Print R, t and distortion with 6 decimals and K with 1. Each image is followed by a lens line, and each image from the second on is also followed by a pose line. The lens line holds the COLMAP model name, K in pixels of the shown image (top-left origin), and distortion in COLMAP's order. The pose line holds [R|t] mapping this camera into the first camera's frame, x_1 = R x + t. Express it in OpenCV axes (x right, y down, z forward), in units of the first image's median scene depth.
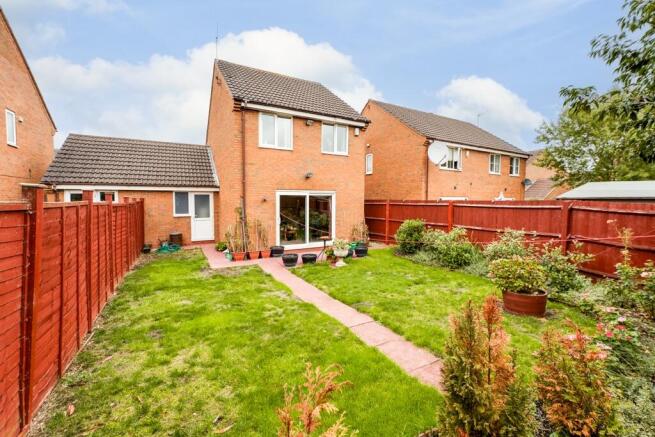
lens RADIAL K [[269.4, 0, 323.9], [0, 269.4, 203.6], [0, 0, 1]] dist [-0.016830, 0.000462]
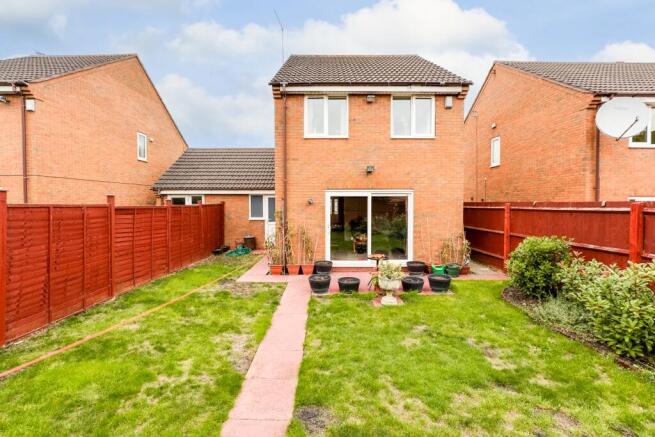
lens RADIAL K [[269.4, 0, 320.8], [0, 269.4, 203.5], [0, 0, 1]] dist [-0.016830, 0.000462]
pose [[0.873599, -0.002819, -0.486638, 0.192623], [-0.005034, 0.999877, -0.014829, 0.001582], [0.486620, 0.015404, 0.873478, 0.292234]]
